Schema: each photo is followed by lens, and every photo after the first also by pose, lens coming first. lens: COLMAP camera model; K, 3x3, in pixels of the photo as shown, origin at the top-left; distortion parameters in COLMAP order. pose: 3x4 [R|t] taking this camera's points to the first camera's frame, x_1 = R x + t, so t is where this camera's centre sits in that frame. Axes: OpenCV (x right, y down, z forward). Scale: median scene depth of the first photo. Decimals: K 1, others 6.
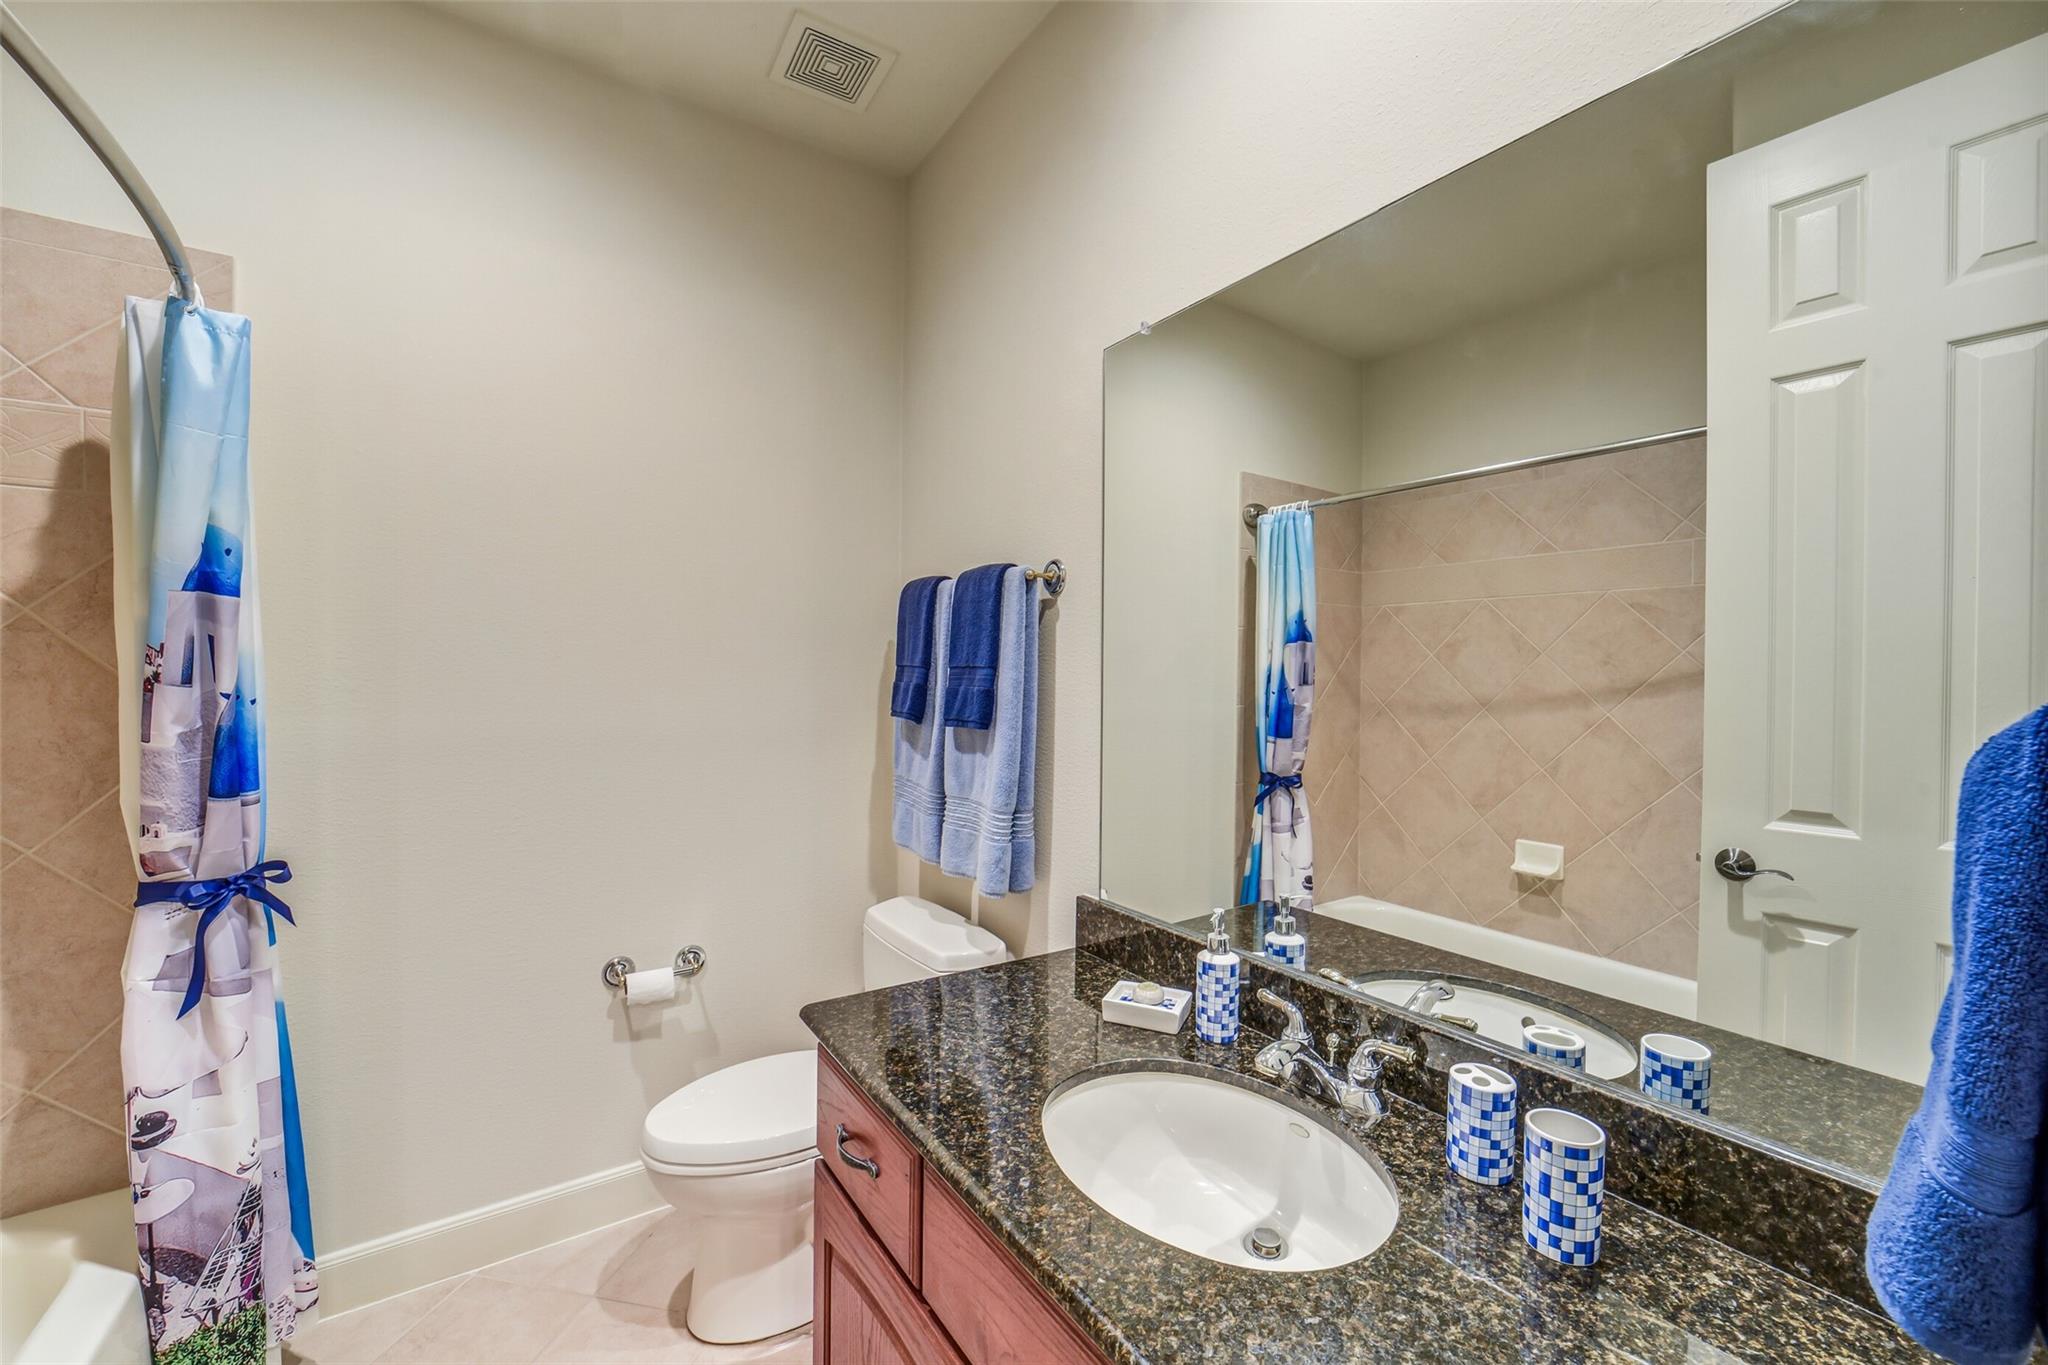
lens RADIAL K [[803.2, 0, 1039.8], [0, 803.2, 677.8], [0, 0, 1]] dist [-0.032322, 0.005082]
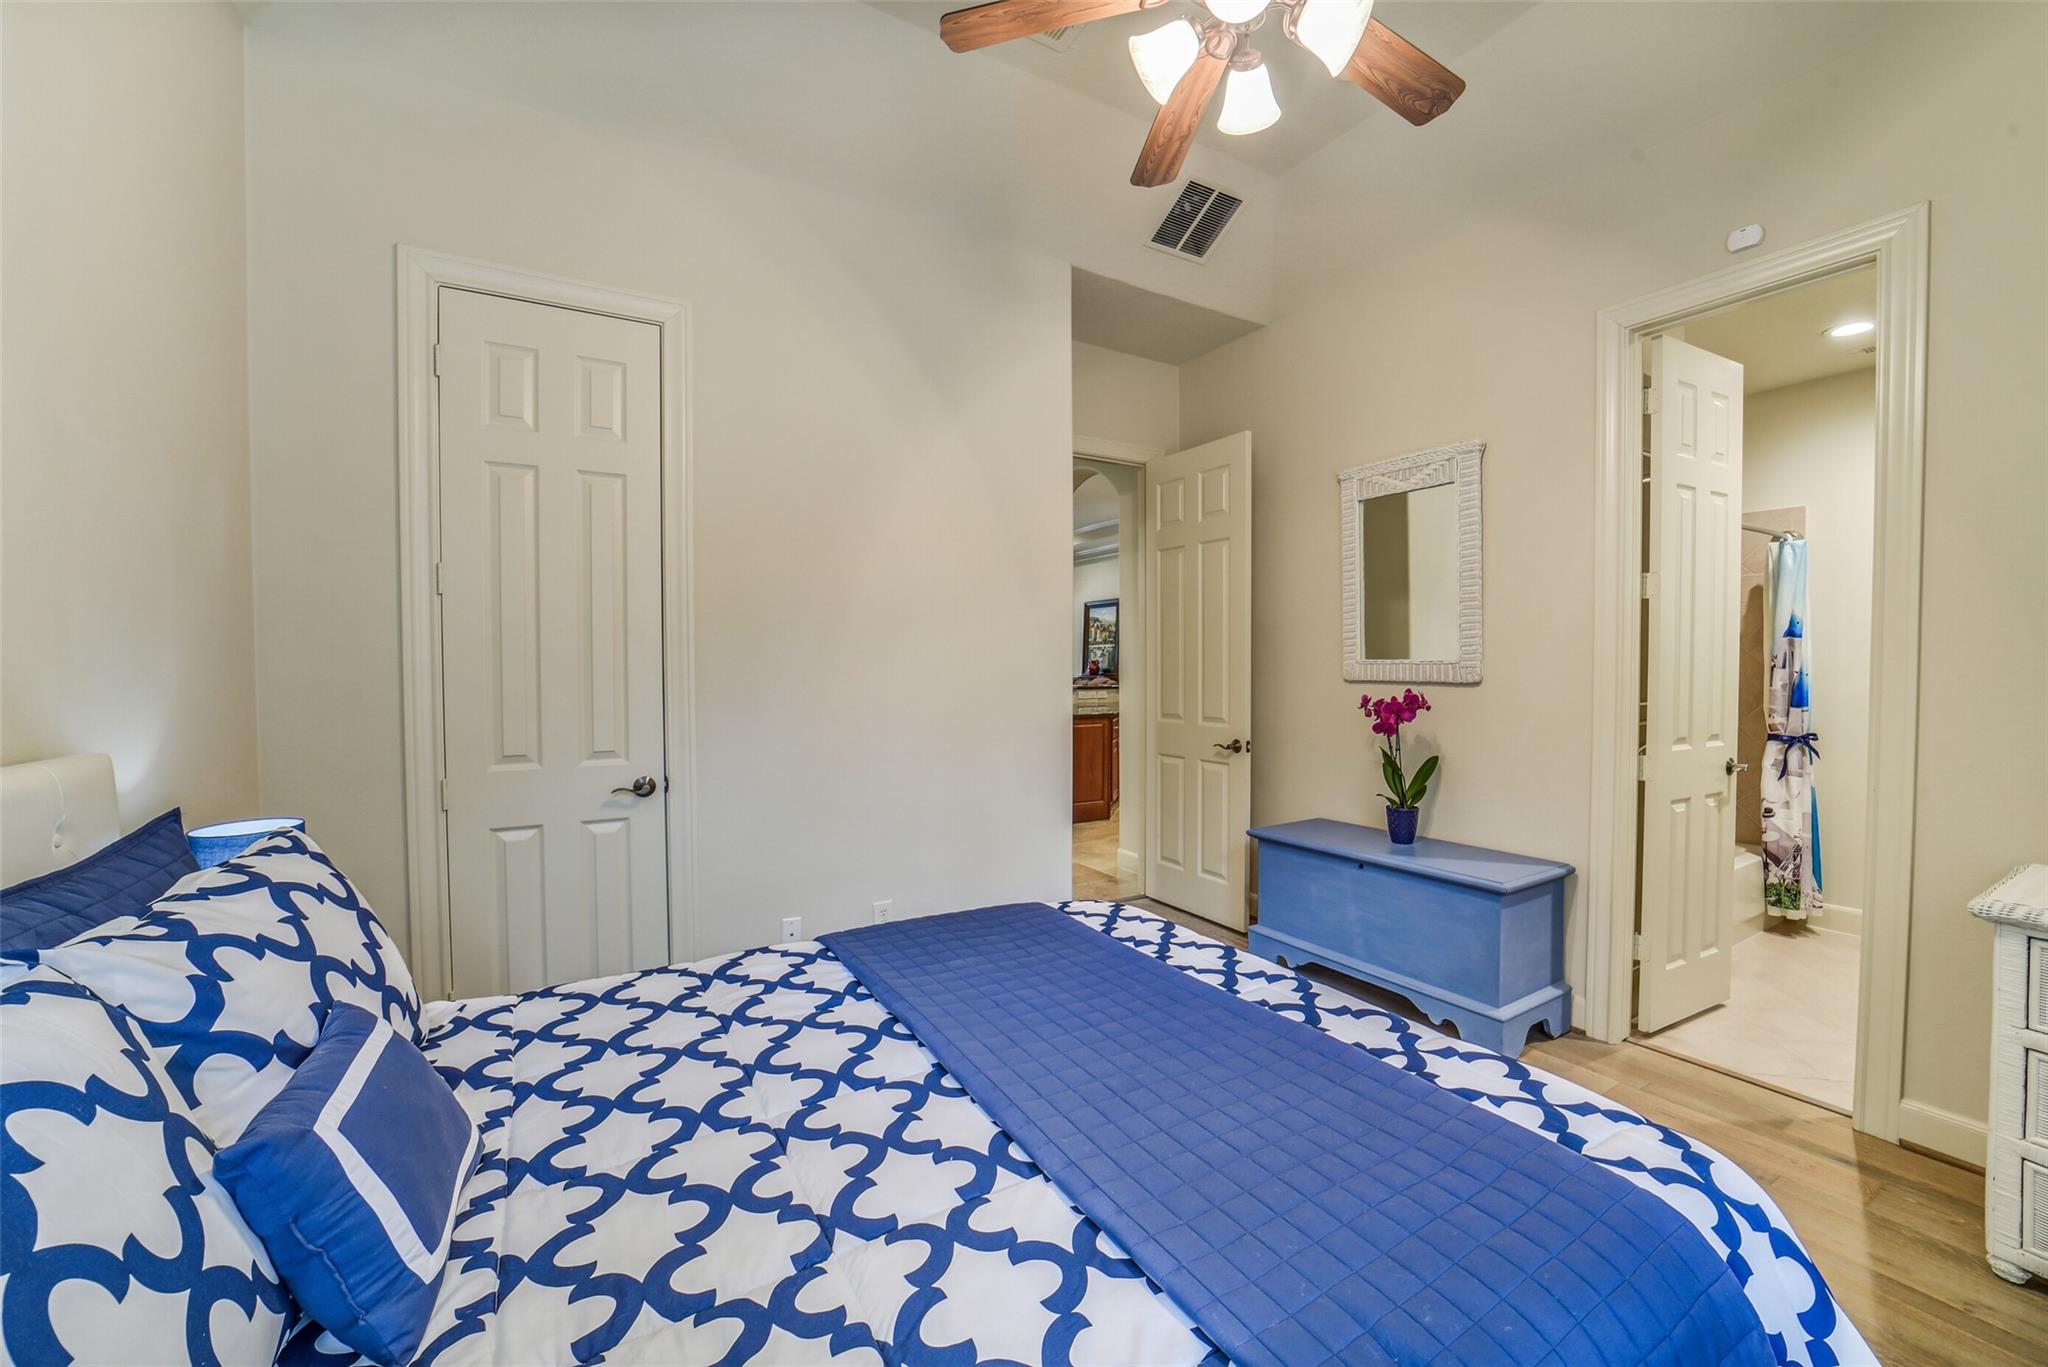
lens RADIAL K [[803.2, 0, 1038.7], [0, 803.2, 687.6], [0, 0, 1]] dist [-0.032322, 0.005082]
pose [[-0.054606, 0.018235, -0.998341, 2.055616], [-0.006505, 0.999806, 0.018617, 0.044945], [0.998487, 0.007511, -0.054477, -1.688746]]
